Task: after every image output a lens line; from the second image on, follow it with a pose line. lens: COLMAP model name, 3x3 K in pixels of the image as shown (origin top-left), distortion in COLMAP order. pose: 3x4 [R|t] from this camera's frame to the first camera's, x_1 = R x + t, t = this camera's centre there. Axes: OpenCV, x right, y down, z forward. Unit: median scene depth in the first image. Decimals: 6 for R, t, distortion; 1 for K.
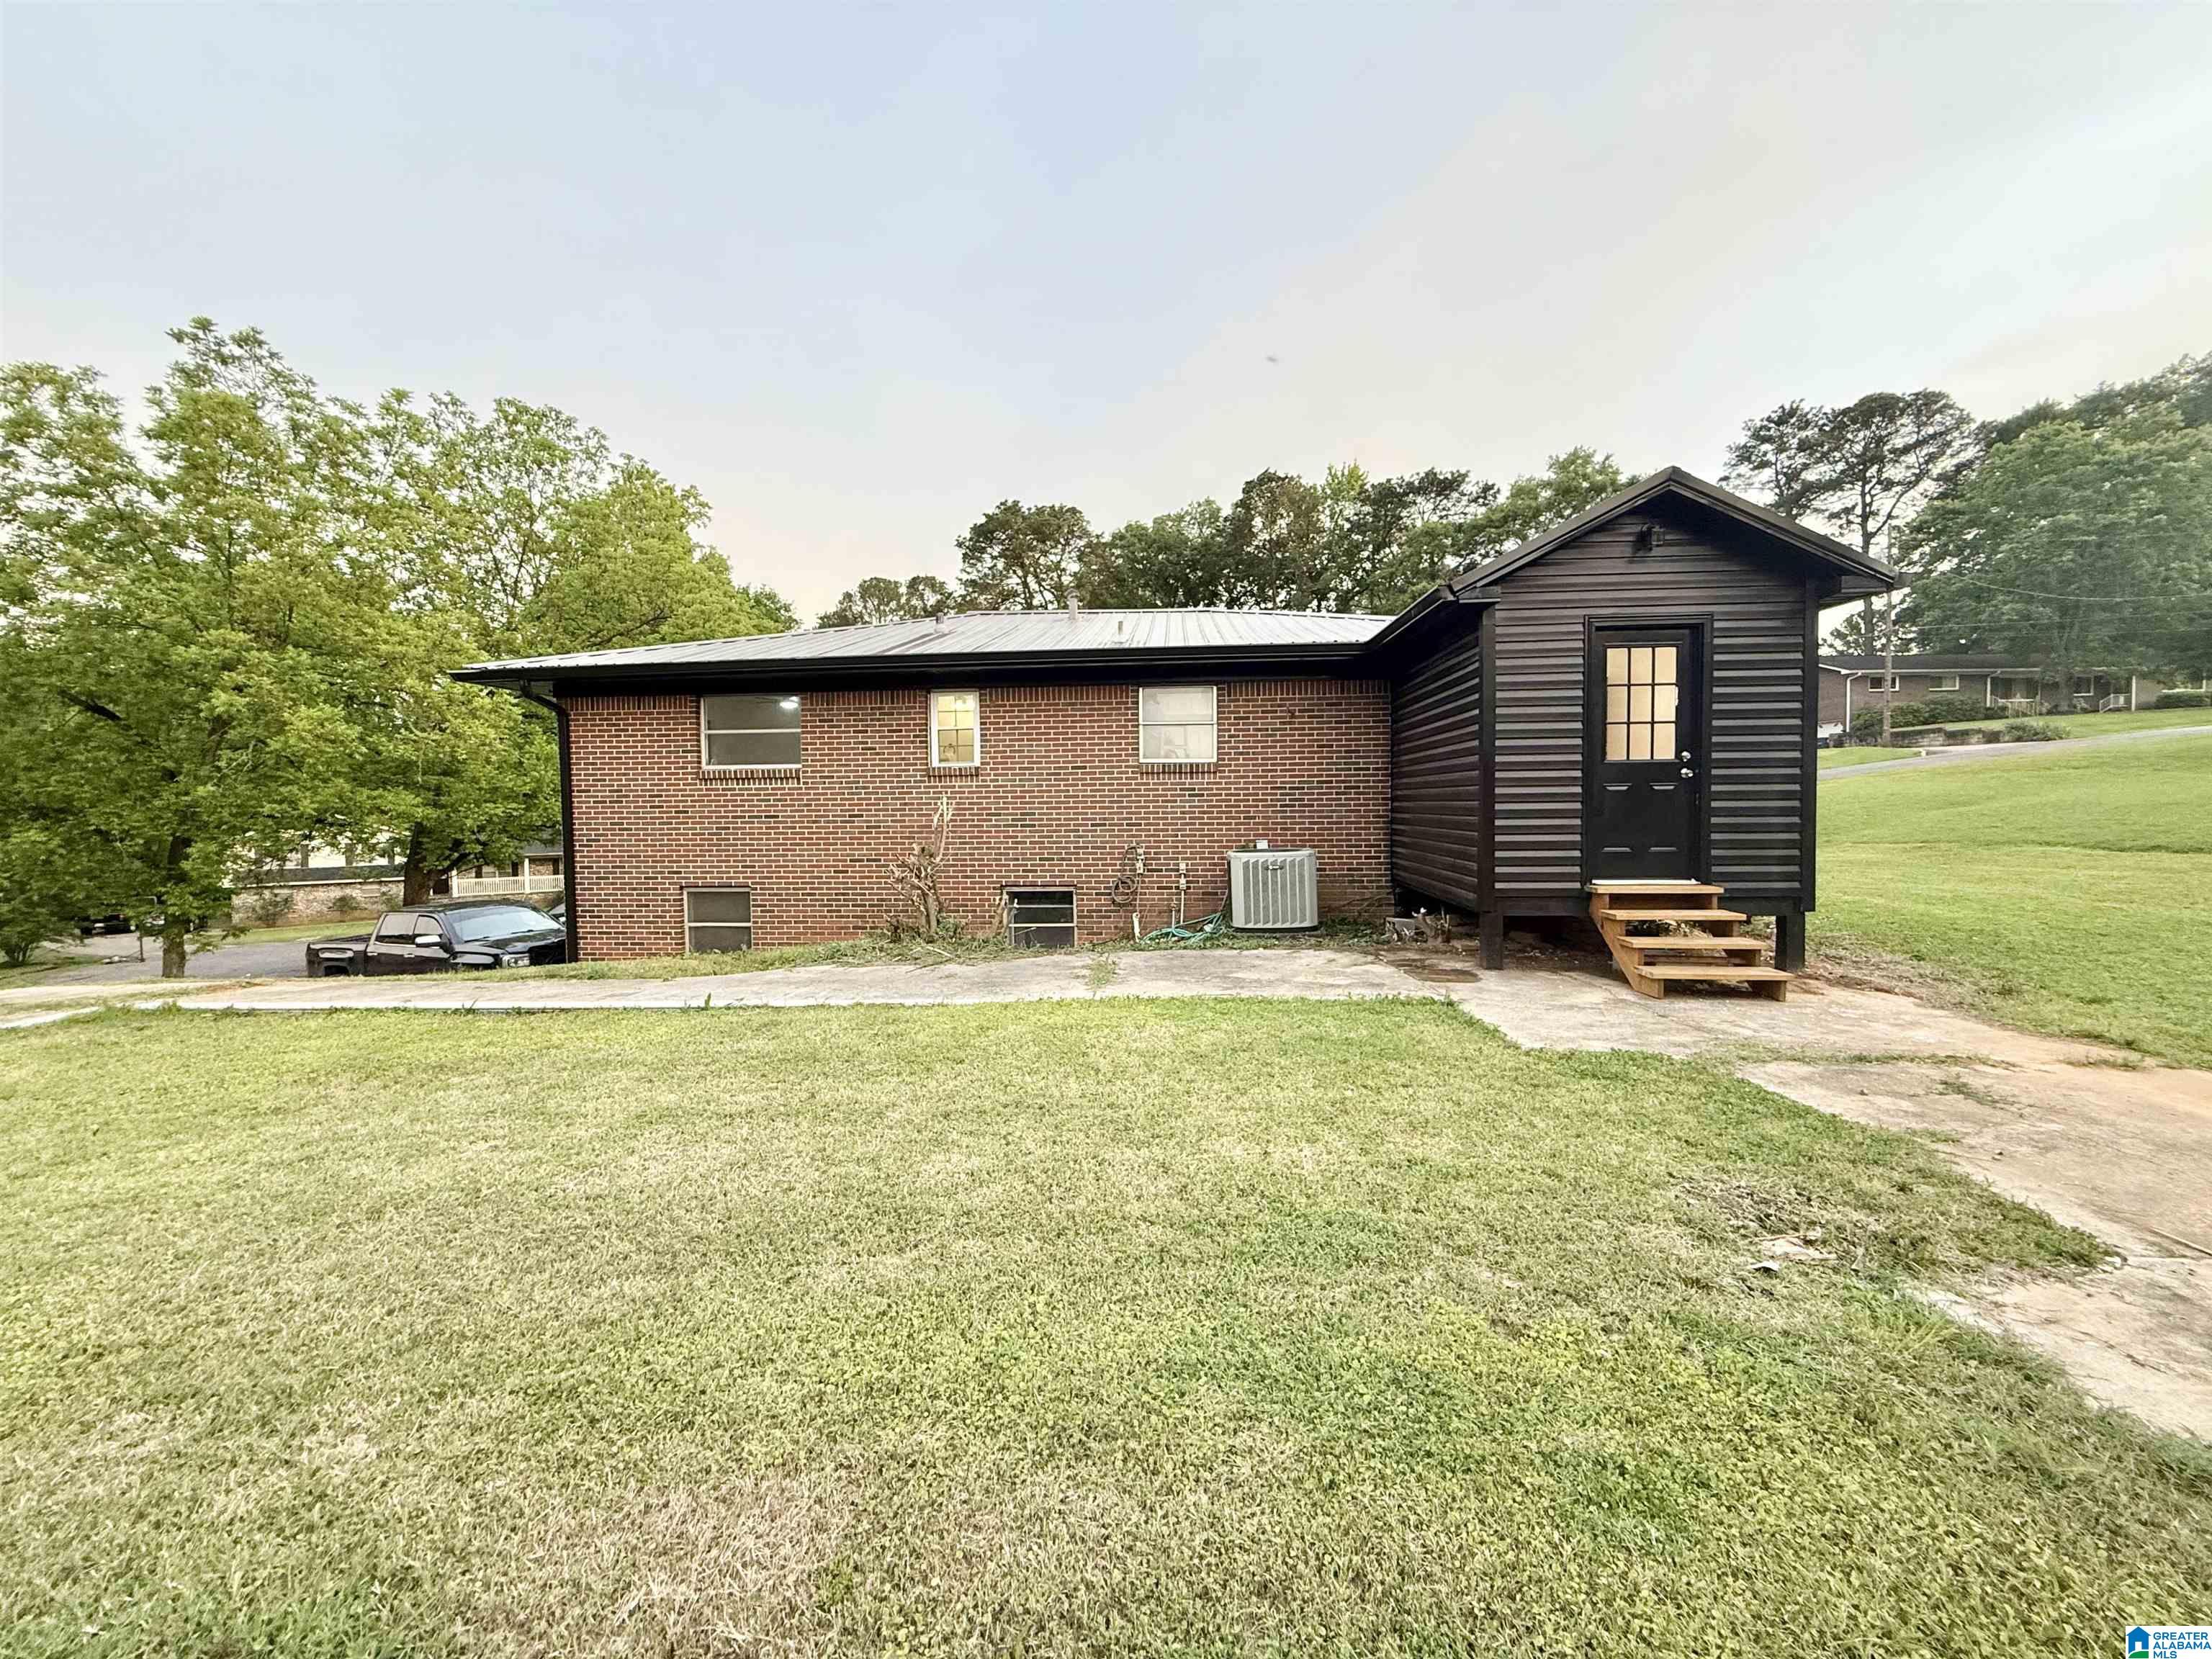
lens RADIAL K [[873.0, 0, 1100.3], [0, 873.0, 829.6], [0, 0, 1]] dist [-0.000763, -0.000282]
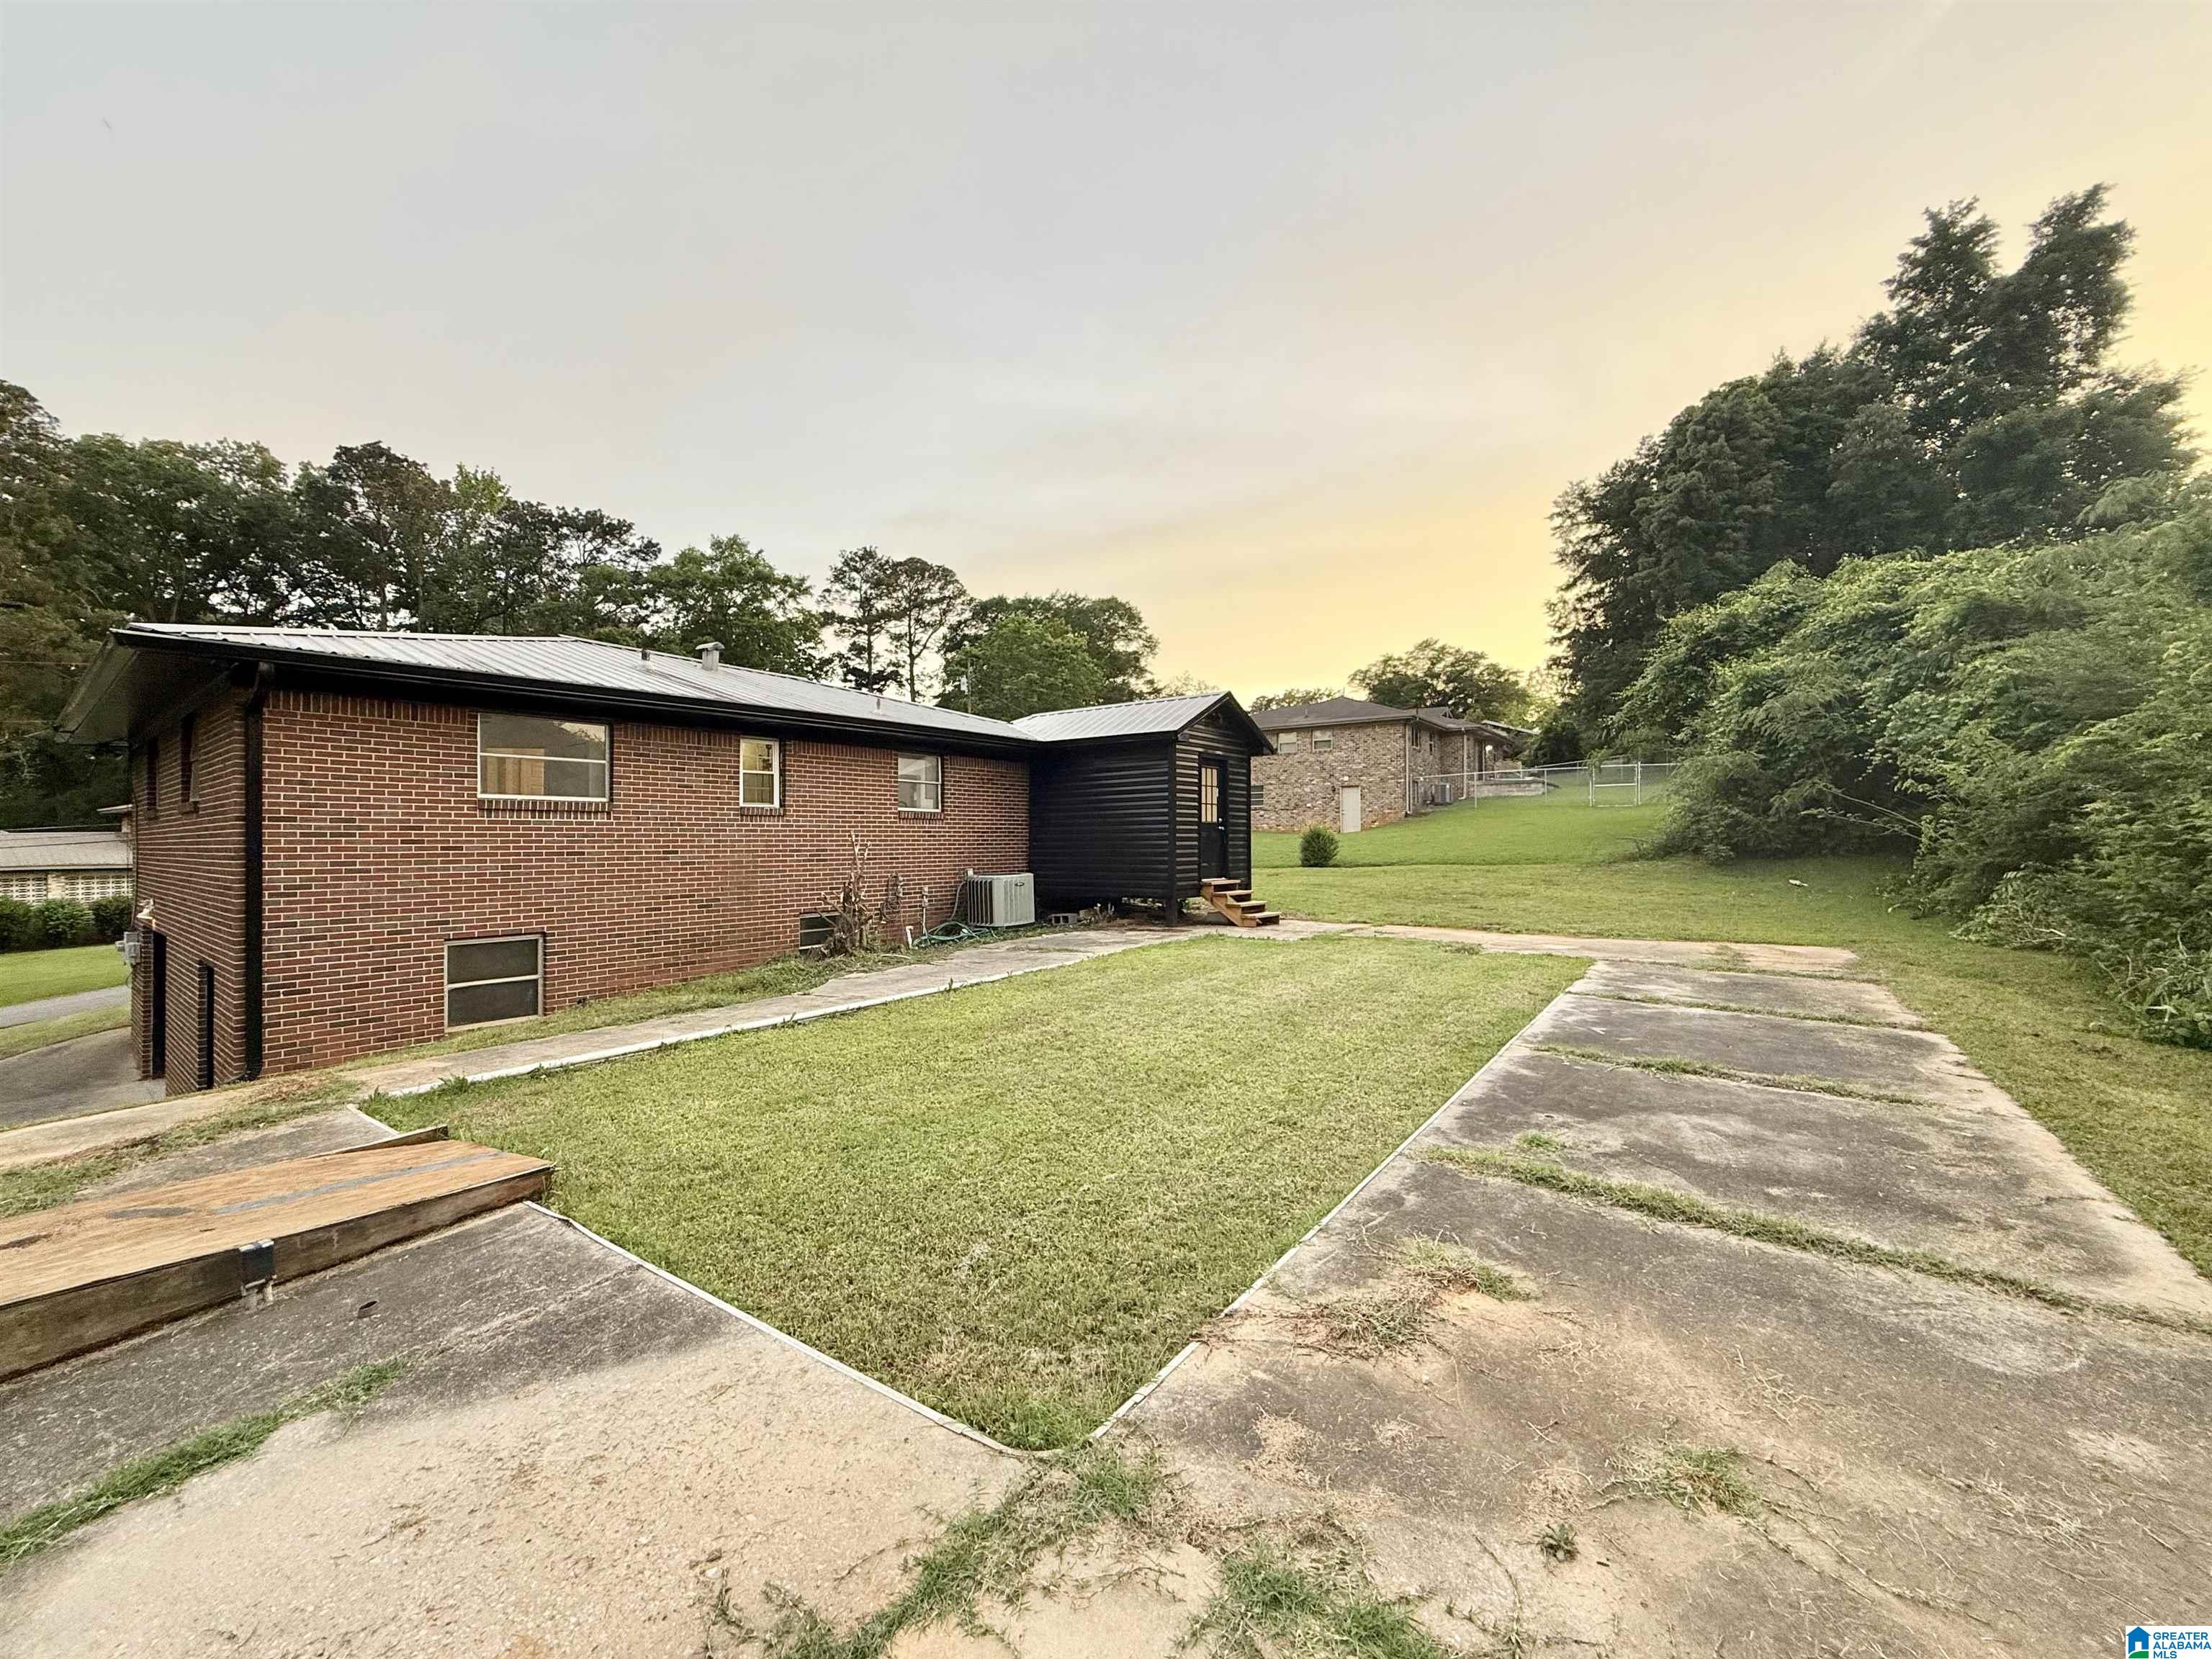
lens RADIAL K [[873.0, 0, 1100.3], [0, 873.0, 829.6], [0, 0, 1]] dist [-0.000763, -0.000282]
pose [[0.551040, 0.019882, 0.834242, -0.114799], [0.027331, 0.998750, -0.041856, 0.001828], [-0.834031, 0.045865, 0.549808, 0.005723]]
